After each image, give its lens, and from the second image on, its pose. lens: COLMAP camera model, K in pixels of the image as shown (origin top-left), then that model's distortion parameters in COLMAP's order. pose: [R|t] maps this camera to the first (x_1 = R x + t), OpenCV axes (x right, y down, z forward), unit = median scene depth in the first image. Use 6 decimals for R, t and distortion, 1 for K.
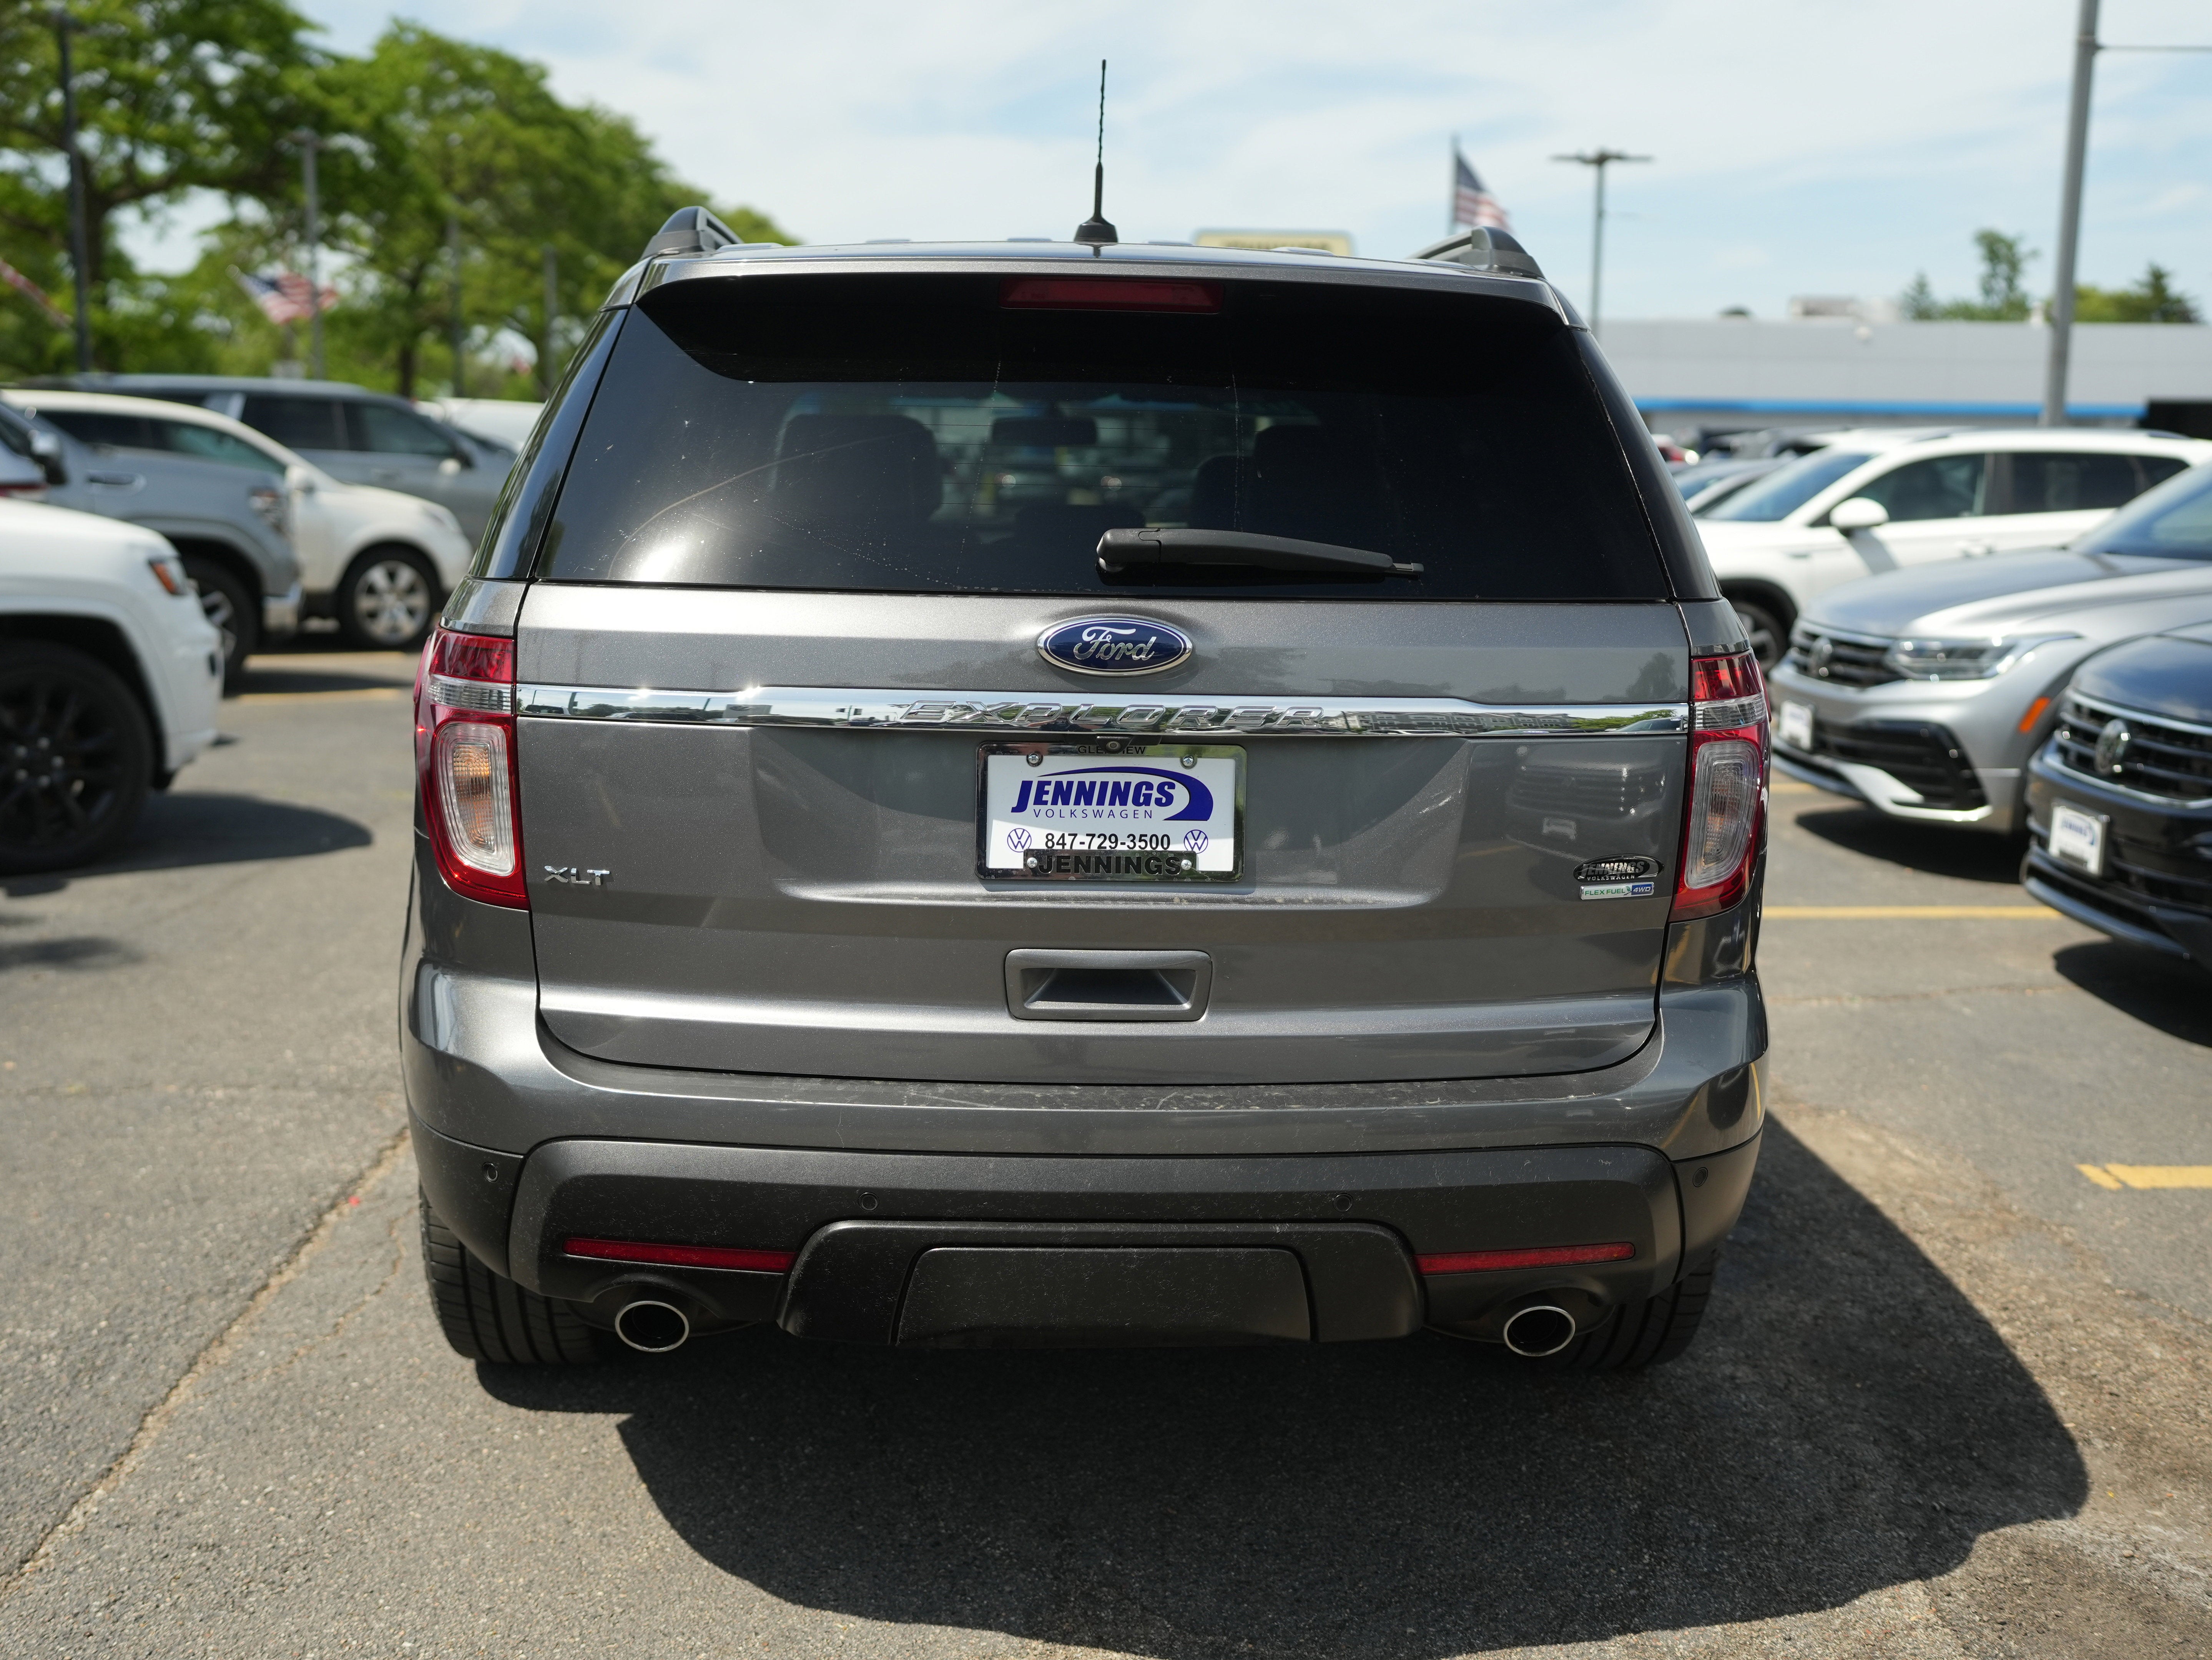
lens RADIAL K [[2384.2, 0, 1103.3], [0, 2384.2, 851.0], [0, 0, 1]] dist [-0.000065, 0.000000]
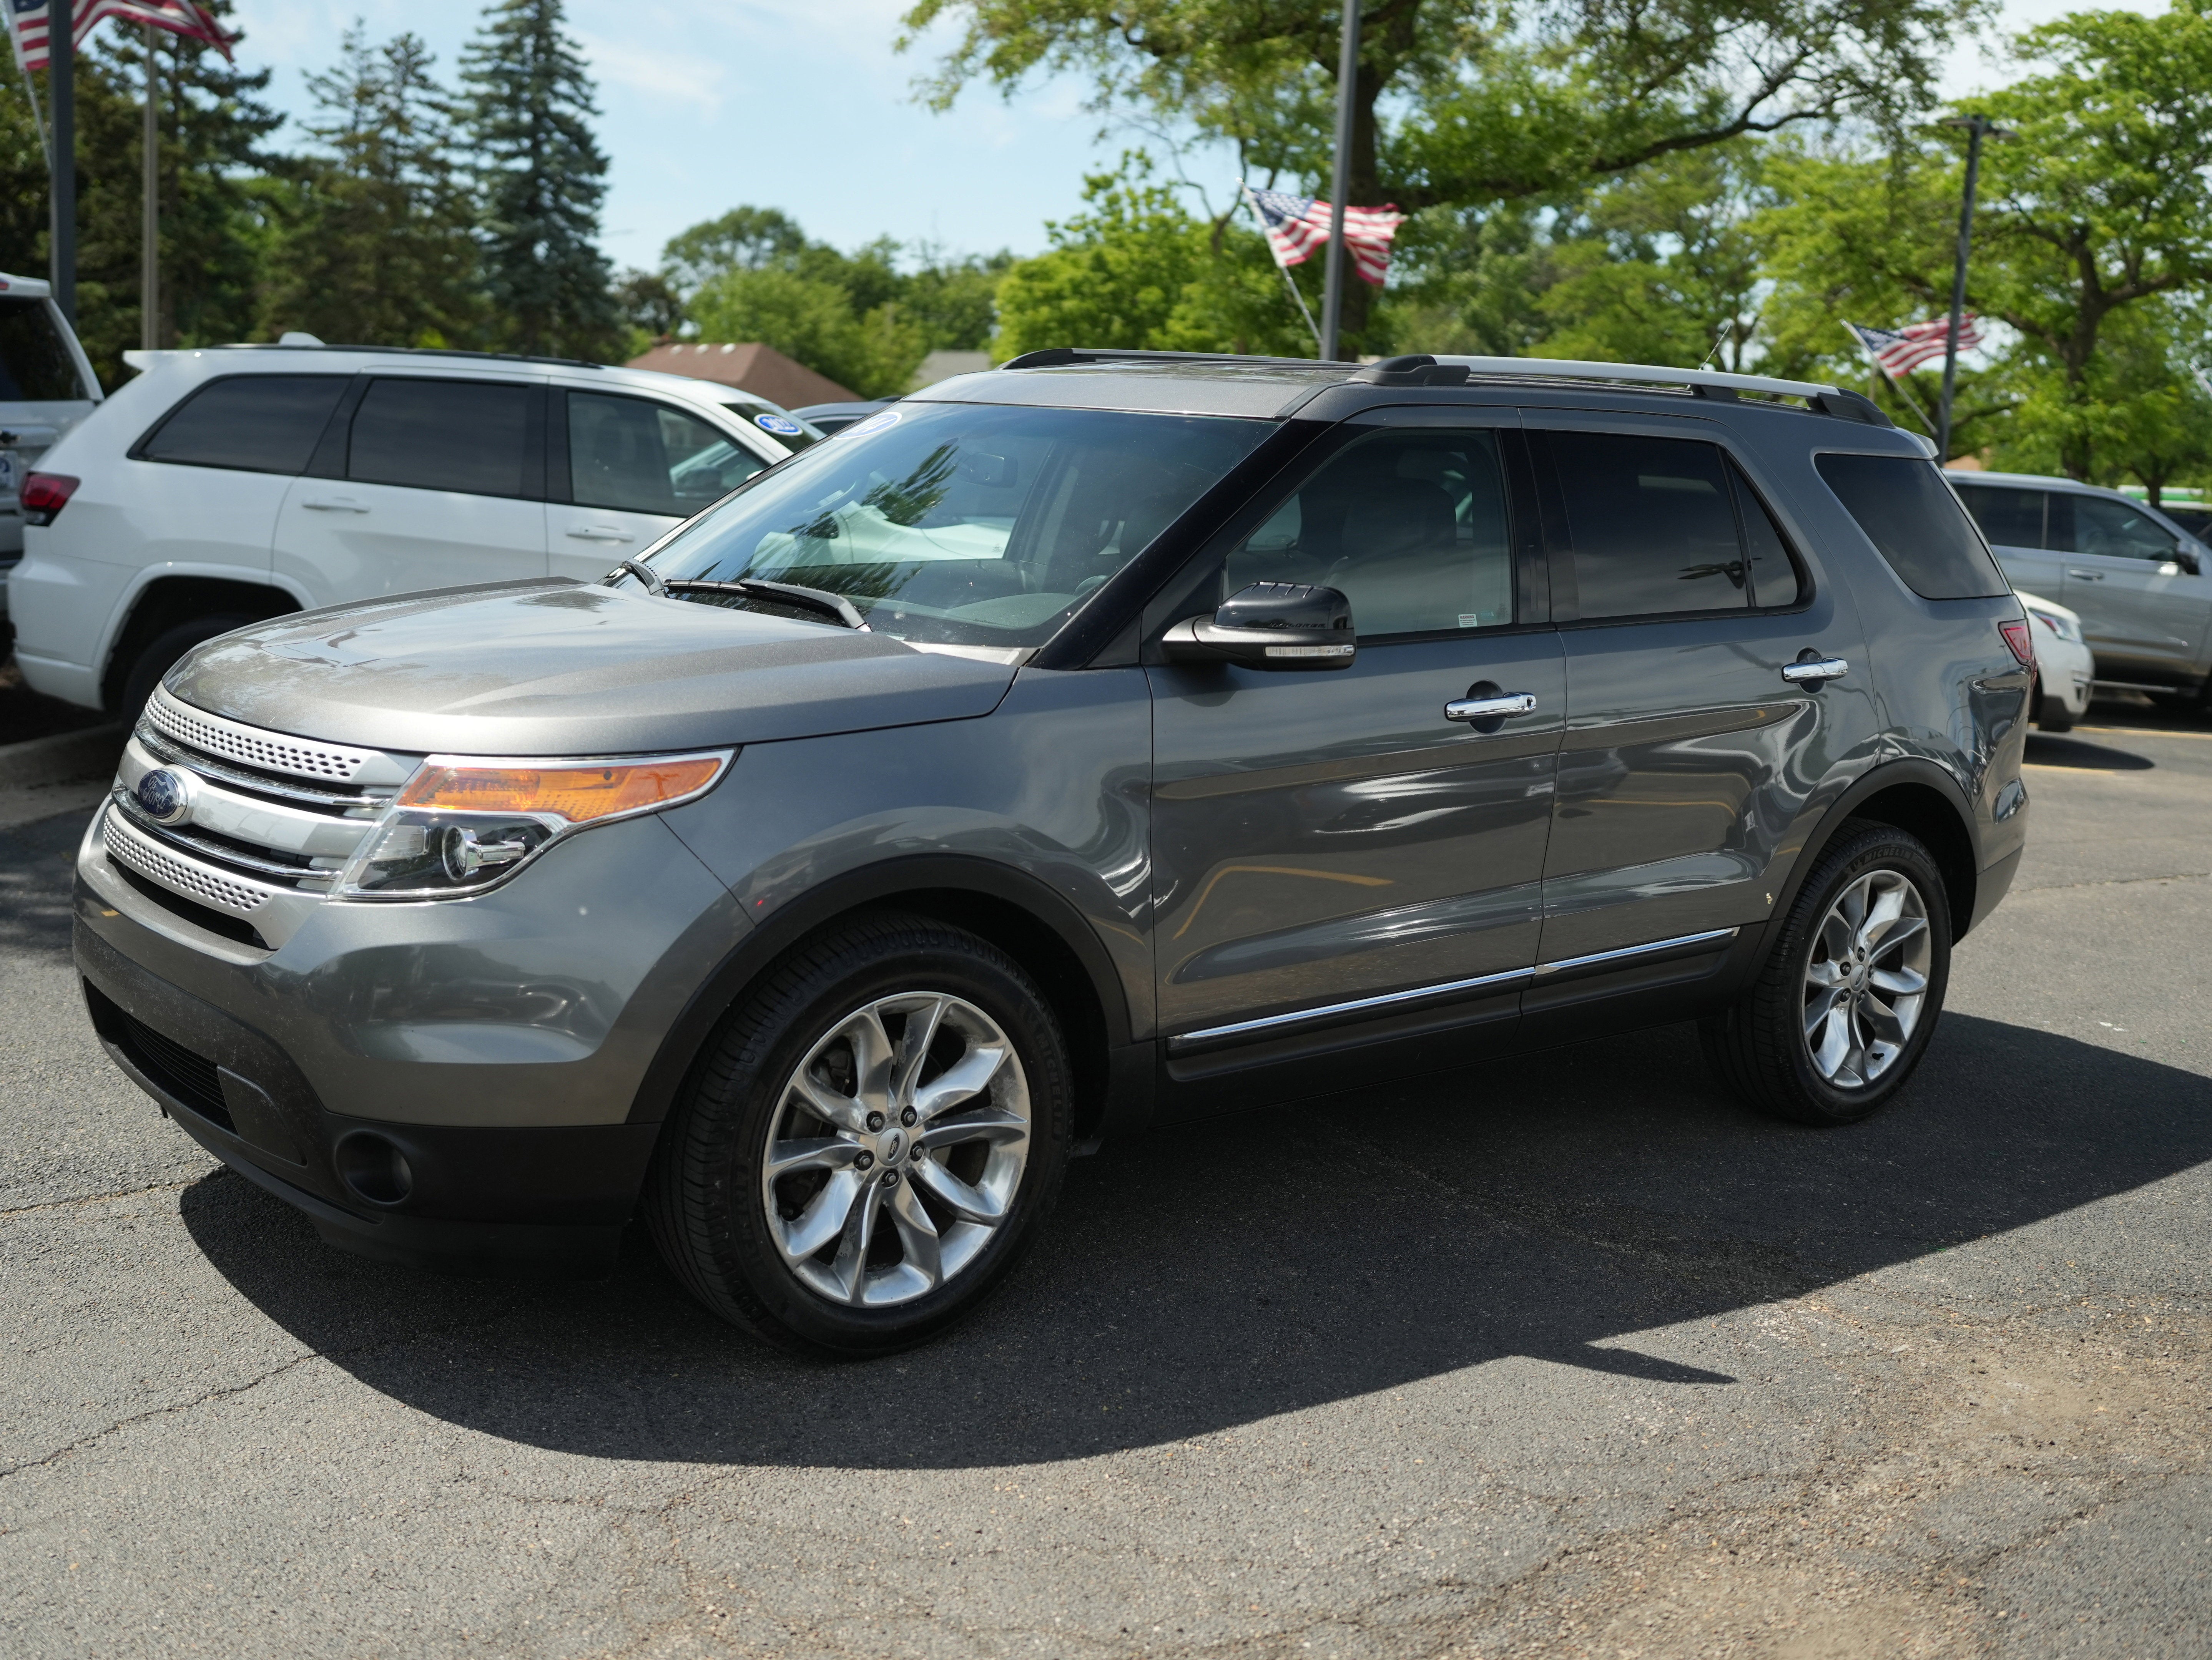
lens RADIAL K [[2384.2, 0, 1108.6], [0, 2384.2, 818.5], [0, 0, 1]] dist [-0.000065, 0.000000]
pose [[0.646828, 0.128725, -0.751694, 0.533383], [-0.170333, 0.985138, 0.022130, -0.060233], [0.743371, 0.113724, 0.659141, 0.349575]]
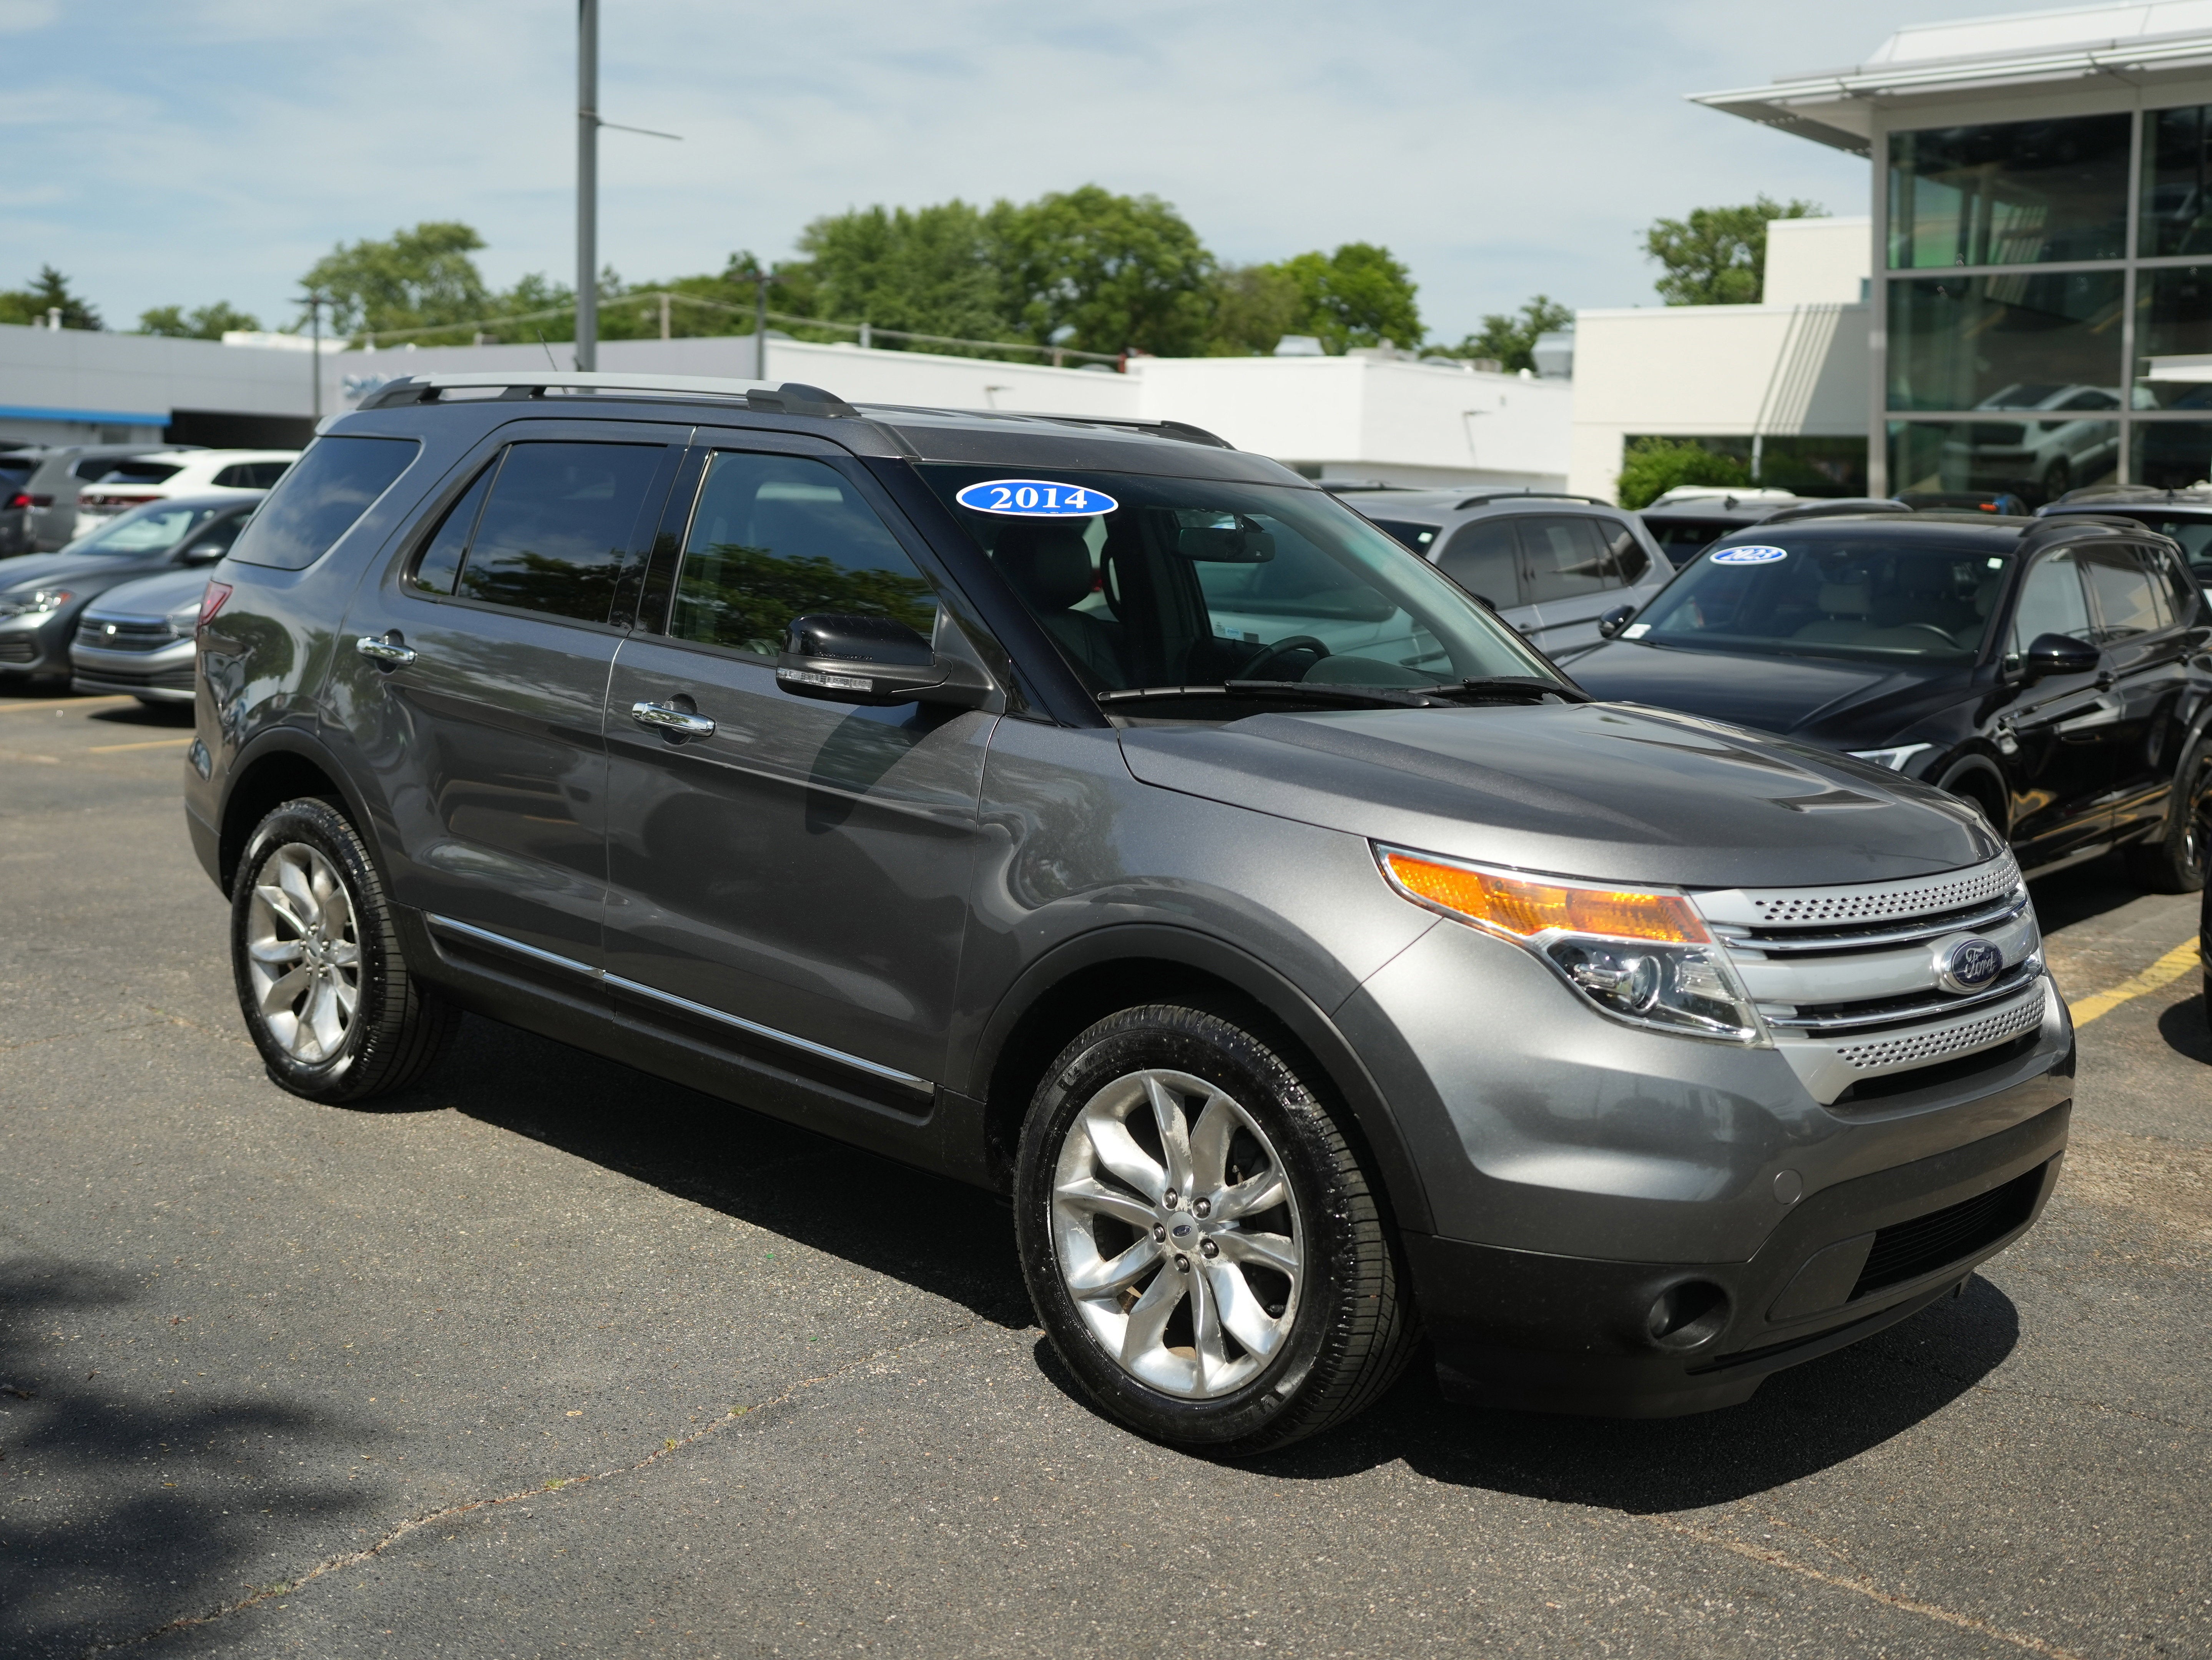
lens RADIAL K [[2384.2, 0, 1088.1], [0, 2384.2, 848.2], [0, 0, 1]] dist [-0.000065, 0.000000]
pose [[0.665804, -0.097292, 0.739756, -0.778650], [0.097232, 0.994321, 0.043261, -0.089341], [-0.739764, 0.043125, 0.671483, 0.334147]]
